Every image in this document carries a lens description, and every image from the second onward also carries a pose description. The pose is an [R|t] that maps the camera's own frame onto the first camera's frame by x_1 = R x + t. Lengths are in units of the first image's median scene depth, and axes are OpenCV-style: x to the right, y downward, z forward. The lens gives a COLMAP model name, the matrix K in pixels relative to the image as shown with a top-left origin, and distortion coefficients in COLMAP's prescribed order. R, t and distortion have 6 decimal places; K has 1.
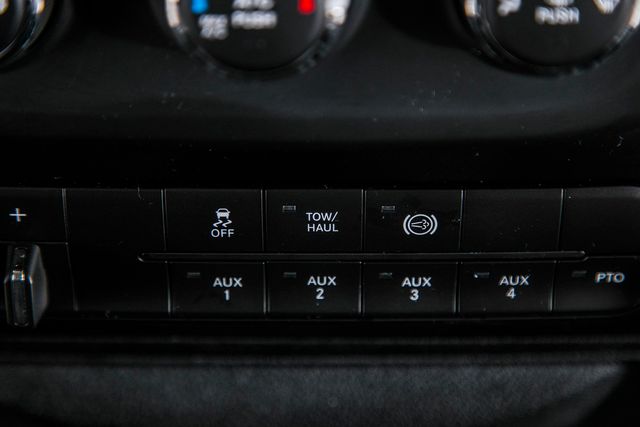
lens RADIAL K [[1644.0, 0, 320.0], [0, 1644.0, 213.5], [0, 0, 1]] dist [0.389973, 0.041390]
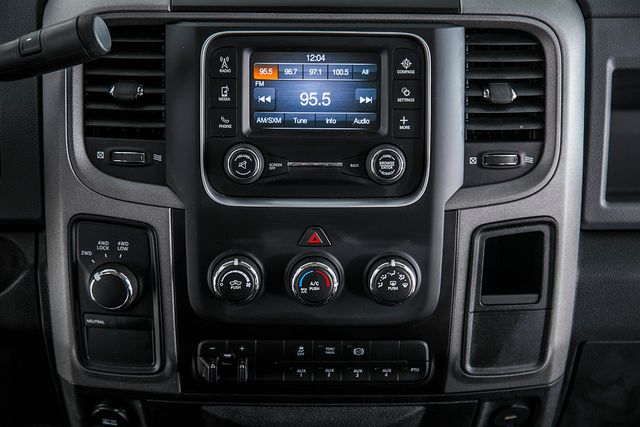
lens RADIAL K [[1391.8, 0, 320.0], [0, 1391.8, 213.5], [0, 0, 1]] dist [0.441174, 0.036294]
pose [[0.999727, 0.006516, 0.022454, -0.084515], [-0.001452, 0.975824, -0.218551, 0.351964], [-0.023335, 0.218459, 0.975567, -1.844011]]
